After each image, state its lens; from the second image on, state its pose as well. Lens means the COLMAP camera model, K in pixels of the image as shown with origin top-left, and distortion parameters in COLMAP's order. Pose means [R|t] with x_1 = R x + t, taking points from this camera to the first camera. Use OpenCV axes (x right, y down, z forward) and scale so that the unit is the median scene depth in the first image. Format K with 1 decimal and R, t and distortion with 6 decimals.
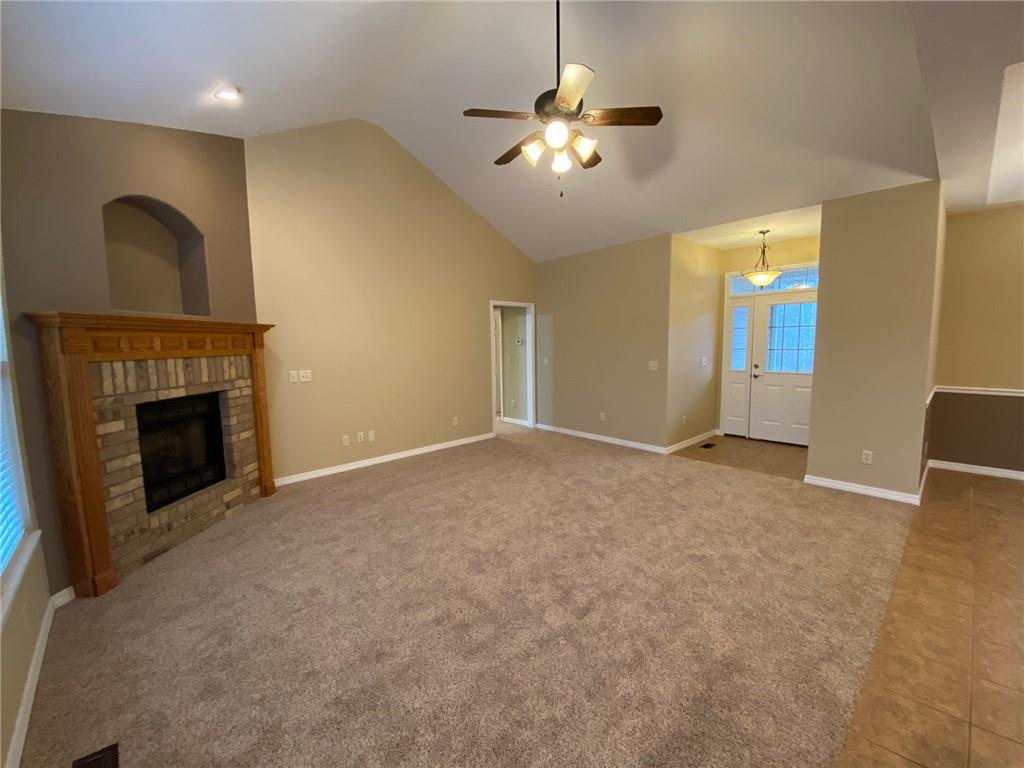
lens RADIAL K [[417.0, 0, 512.0], [0, 417.0, 384.0], [0, 0, 1]] dist [0.024591, -0.023246]
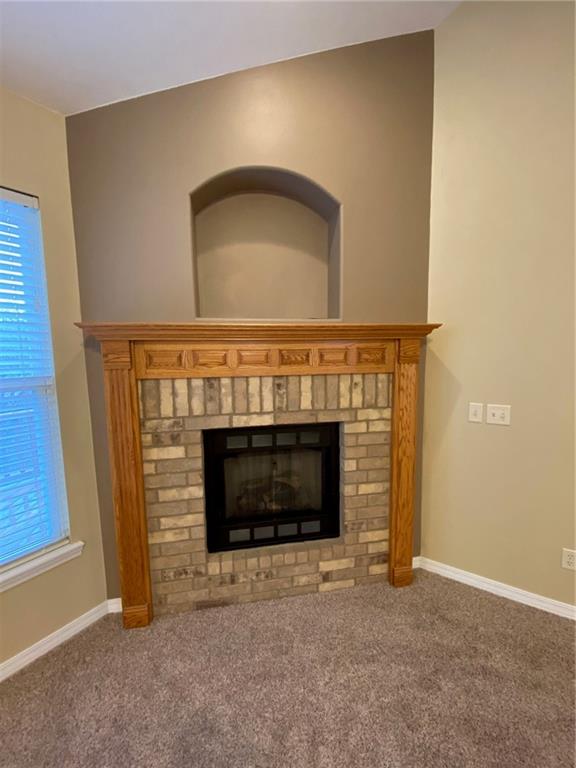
lens RADIAL K [[312.8, 0, 288.0], [0, 312.8, 384.0], [0, 0, 1]] dist [0.024591, -0.023246]
pose [[0.229056, 0.118245, -0.966205, -0.234969], [-0.087554, 0.991074, 0.100533, -0.110286], [0.969468, 0.061567, 0.237364, 0.918281]]
